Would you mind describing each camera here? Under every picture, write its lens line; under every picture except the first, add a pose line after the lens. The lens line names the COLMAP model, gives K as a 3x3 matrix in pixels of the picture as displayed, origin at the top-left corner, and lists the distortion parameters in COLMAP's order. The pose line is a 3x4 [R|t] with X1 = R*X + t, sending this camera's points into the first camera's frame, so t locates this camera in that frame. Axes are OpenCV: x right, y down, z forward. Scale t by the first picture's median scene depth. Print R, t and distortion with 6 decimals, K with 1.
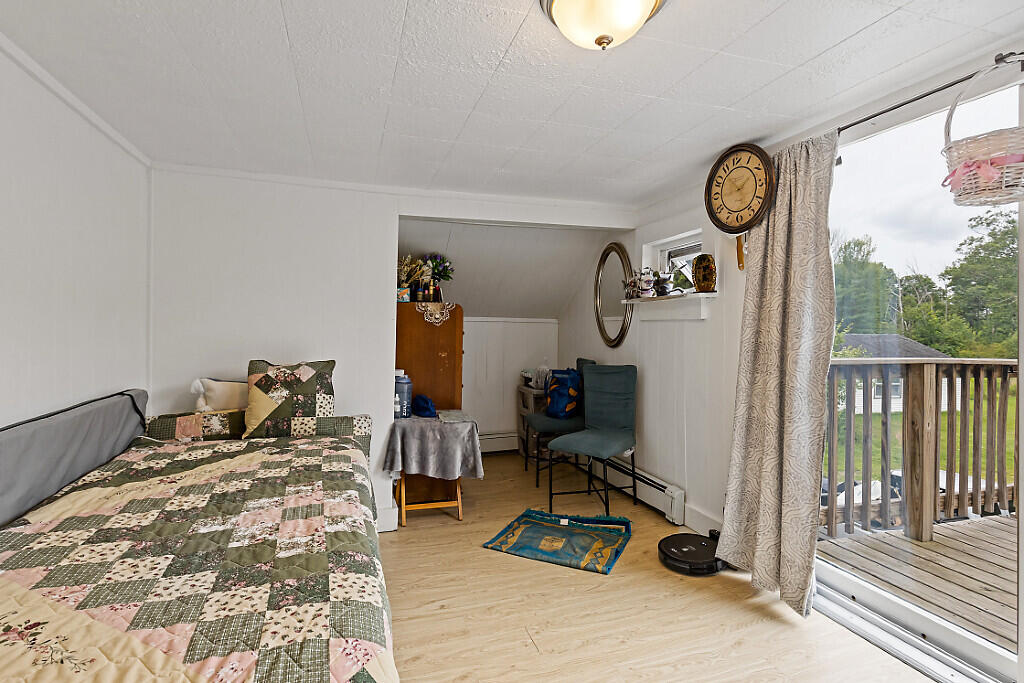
lens RADIAL K [[492.8, 0, 507.2], [0, 492.8, 332.8], [0, 0, 1]] dist [-0.000941, -0.000920]
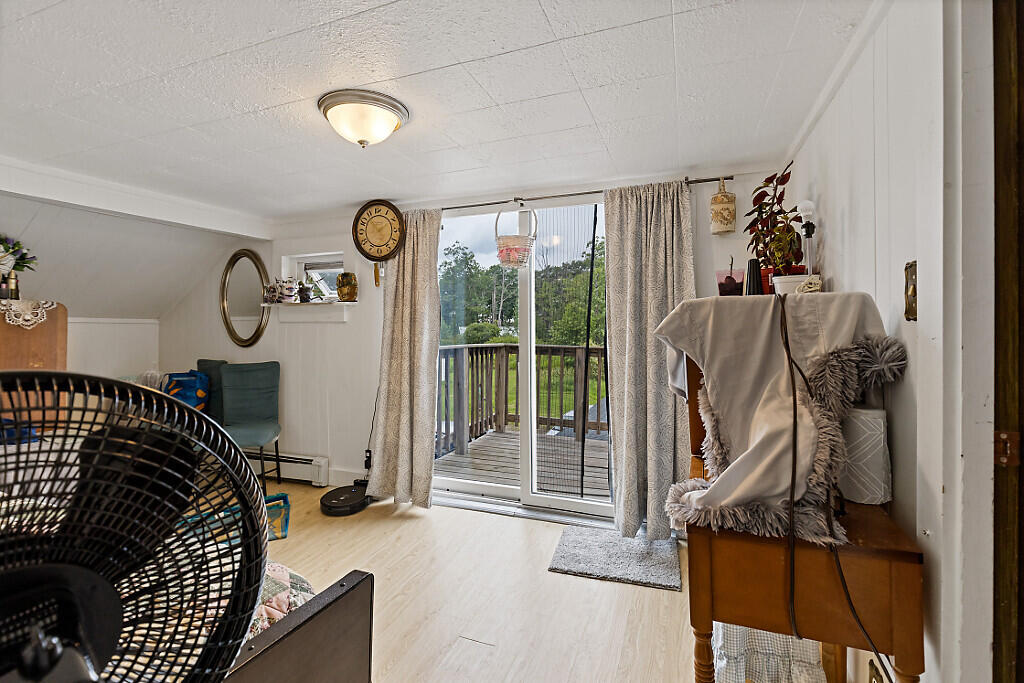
lens RADIAL K [[492.8, 0, 509.8], [0, 492.8, 335.6], [0, 0, 1]] dist [-0.000941, -0.000920]
pose [[0.607552, -0.026336, 0.793843, -0.400936], [0.014695, 0.999652, 0.021917, -0.014035], [-0.794144, -0.001650, 0.607728, -0.148580]]
